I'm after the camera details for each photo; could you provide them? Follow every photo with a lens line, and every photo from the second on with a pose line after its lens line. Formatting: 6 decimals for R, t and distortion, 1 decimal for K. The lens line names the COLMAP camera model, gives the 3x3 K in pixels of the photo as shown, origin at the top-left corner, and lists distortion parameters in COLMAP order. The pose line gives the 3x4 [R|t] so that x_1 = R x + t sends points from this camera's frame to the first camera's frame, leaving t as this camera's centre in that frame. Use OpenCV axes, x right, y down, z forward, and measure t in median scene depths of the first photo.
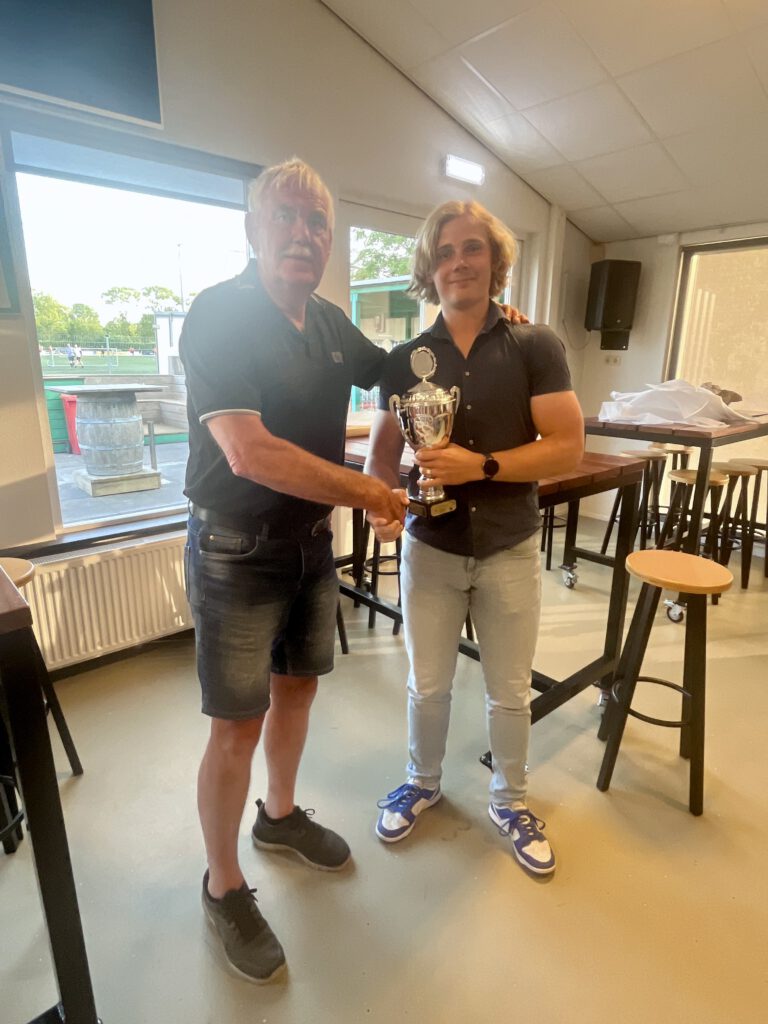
lens RADIAL K [[589.0, 0, 384.0], [0, 589.0, 512.0], [0, 0, 1]] dist [-0.009187, -0.000964]
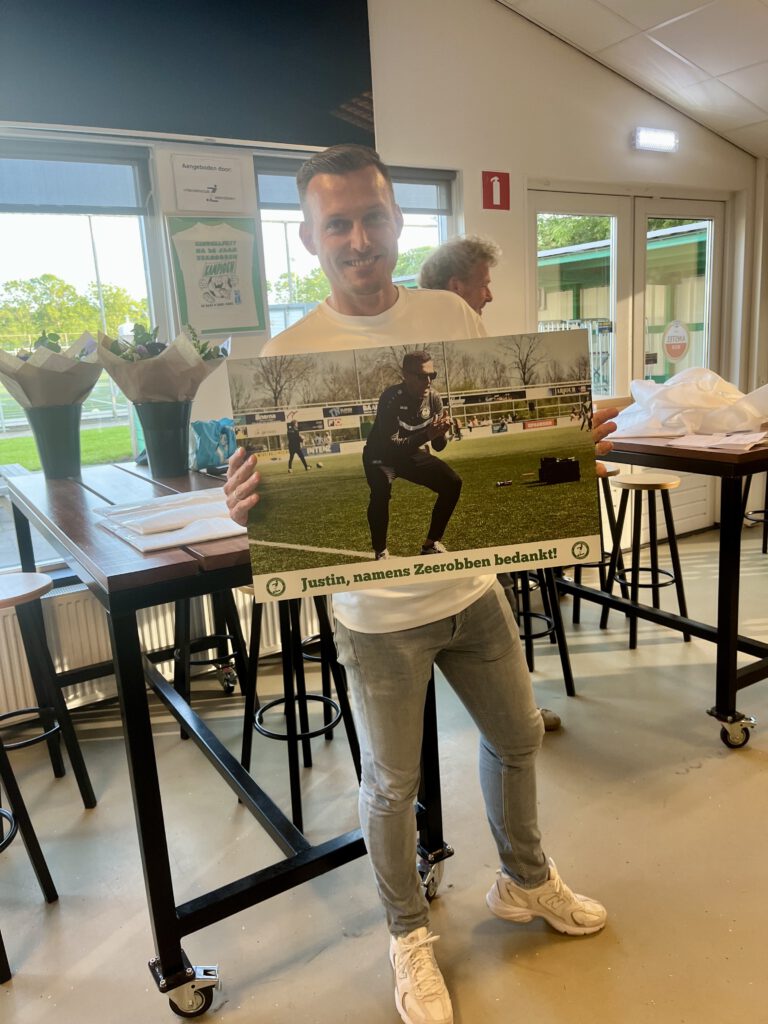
lens RADIAL K [[783.4, 0, 383.5], [0, 783.4, 507.6], [0, 0, 1]] dist [0.026918, -0.056443]
pose [[0.981994, -0.029059, -0.186664, -0.064389], [0.019748, 0.998475, -0.051545, 0.051450], [0.187877, 0.046931, 0.981071, -0.250180]]
